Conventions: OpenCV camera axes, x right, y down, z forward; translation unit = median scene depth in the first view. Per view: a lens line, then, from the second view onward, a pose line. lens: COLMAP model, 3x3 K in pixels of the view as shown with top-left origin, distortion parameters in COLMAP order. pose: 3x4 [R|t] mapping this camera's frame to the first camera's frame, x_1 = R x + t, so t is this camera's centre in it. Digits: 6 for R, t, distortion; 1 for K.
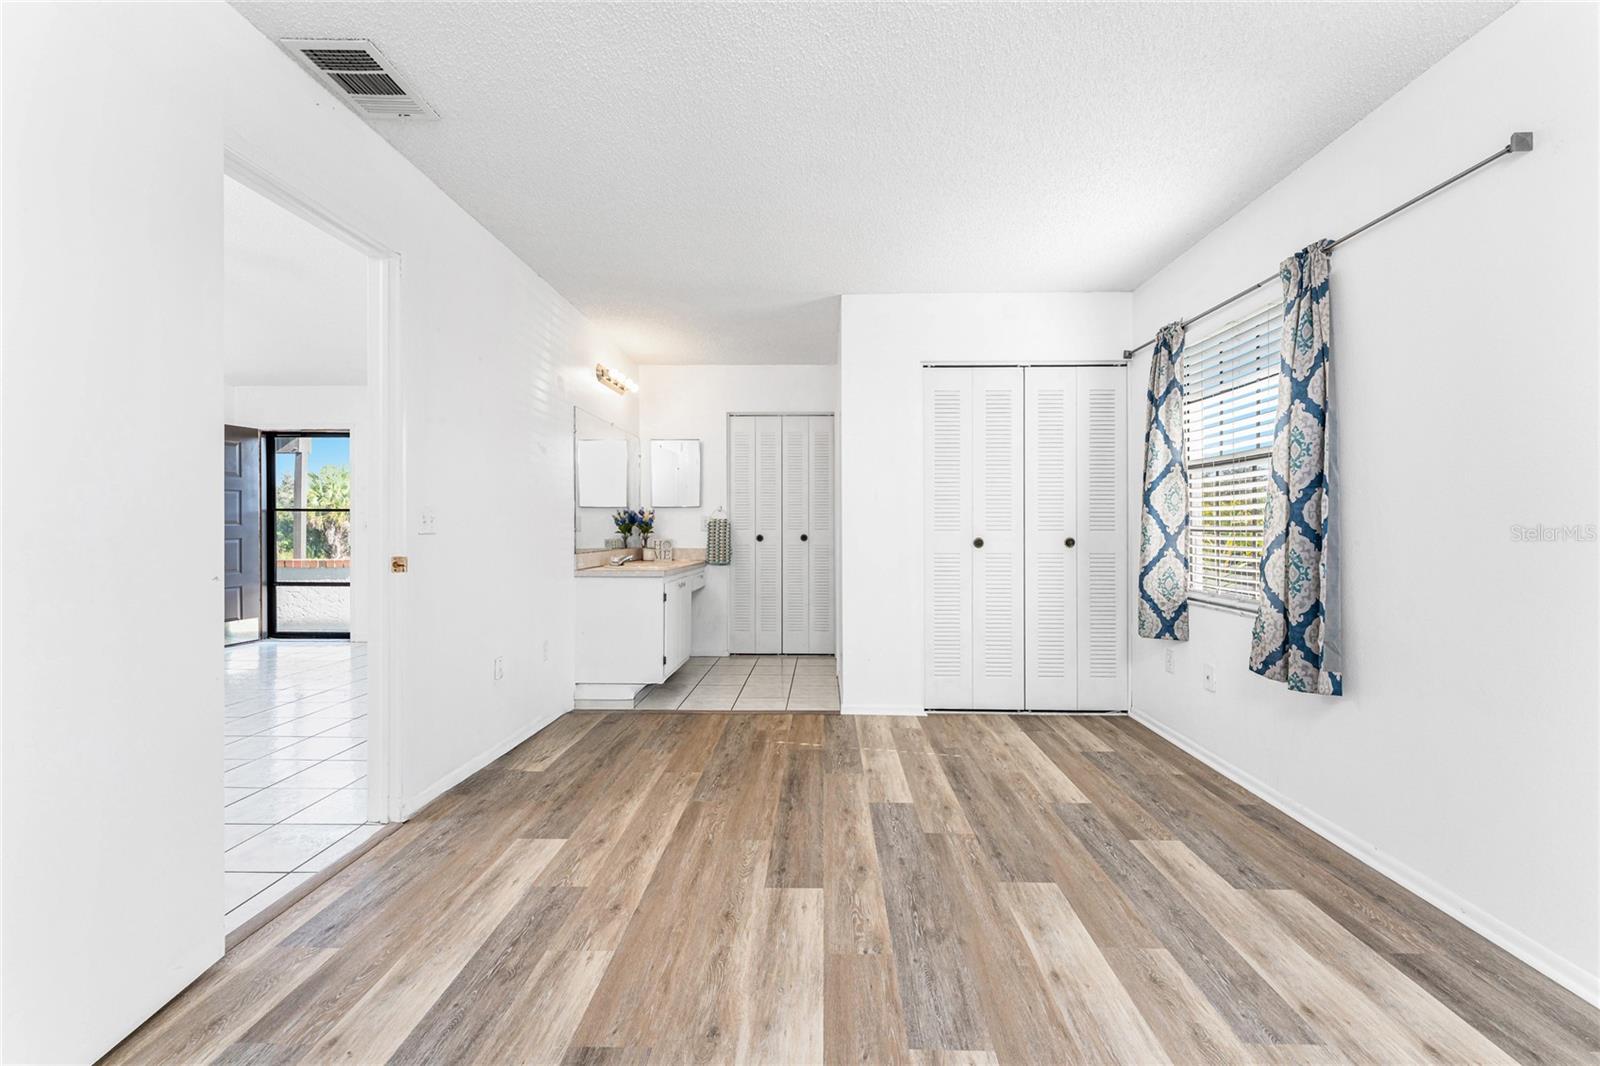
lens RADIAL K [[657.6, 0, 804.6], [0, 657.6, 526.0], [0, 0, 1]] dist [-0.000351, -0.000197]
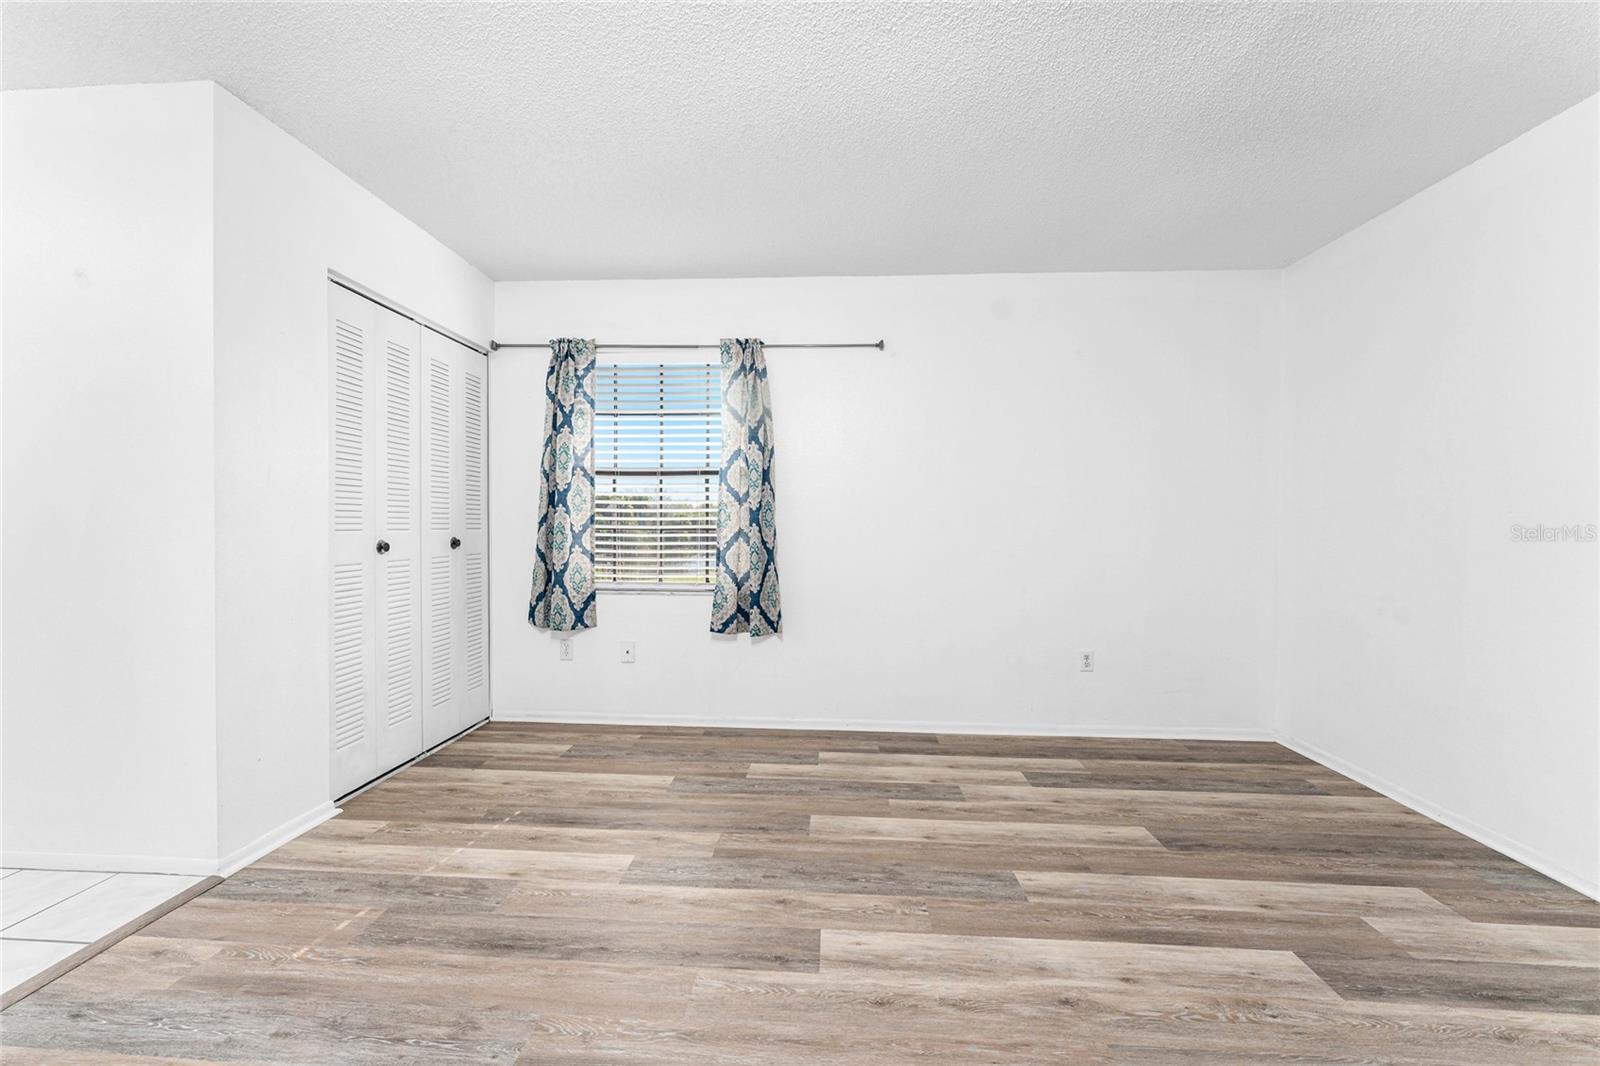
lens RADIAL K [[657.5, 0, 796.1], [0, 657.5, 530.7], [0, 0, 1]] dist [-0.001039, -0.000025]
pose [[0.039020, -0.010013, 0.999188, -0.652570], [-0.008053, 0.999914, 0.010335, -0.005758], [-0.999206, -0.008450, 0.038936, 0.749570]]
